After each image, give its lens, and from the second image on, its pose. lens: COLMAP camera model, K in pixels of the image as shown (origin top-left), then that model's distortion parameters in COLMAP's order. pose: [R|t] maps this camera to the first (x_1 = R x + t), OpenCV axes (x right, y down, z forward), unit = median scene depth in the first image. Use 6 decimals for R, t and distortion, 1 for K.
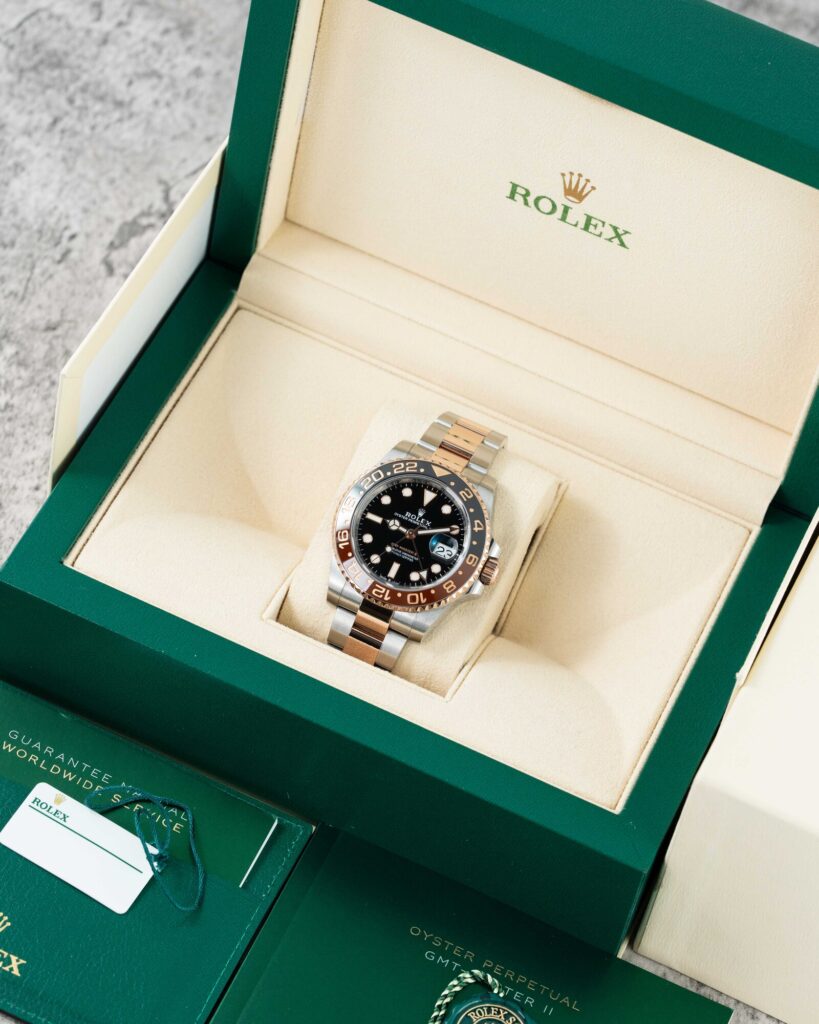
lens RADIAL K [[4740.1, 0, 409.4], [0, 4740.1, 511.8], [0, 0, 1]] dist [-0.016271, 0.000000]
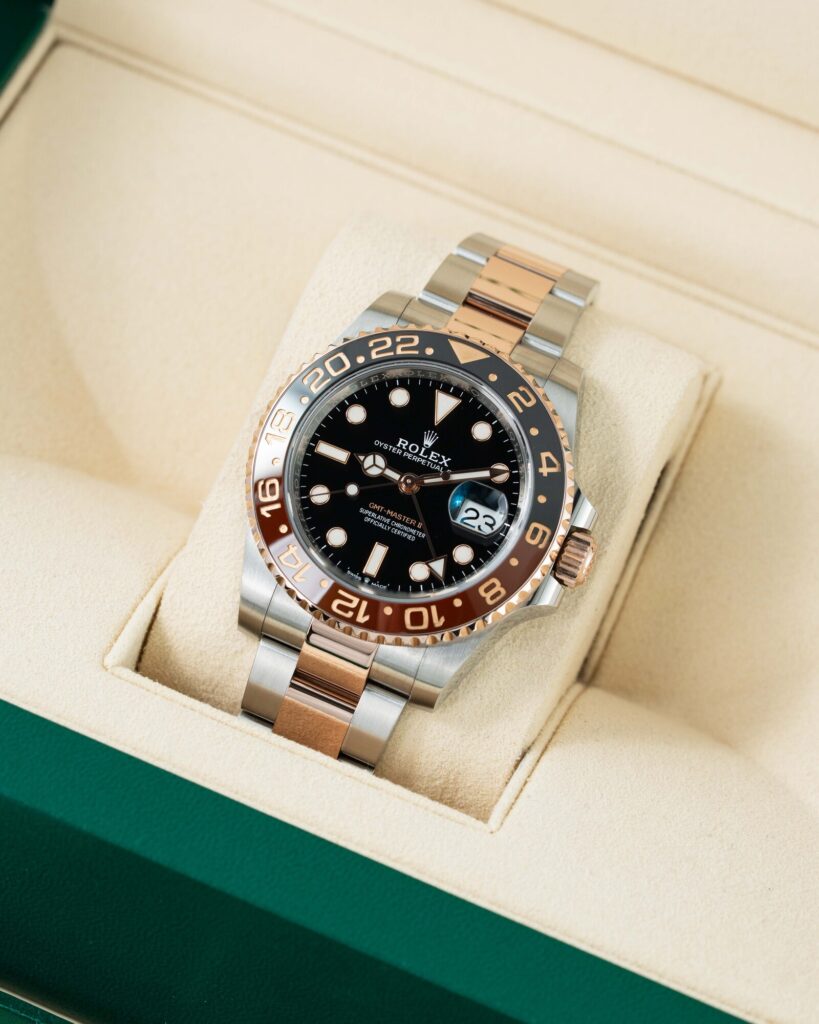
lens RADIAL K [[4740.1, 0, 408.2], [0, 4740.1, 512.5], [0, 0, 1]] dist [-0.016271, 0.000000]
pose [[0.999762, -0.021280, 0.004723, -0.002123], [0.021209, 0.999668, 0.014638, 0.000541], [-0.005033, -0.014534, 0.999882, 0.515104]]
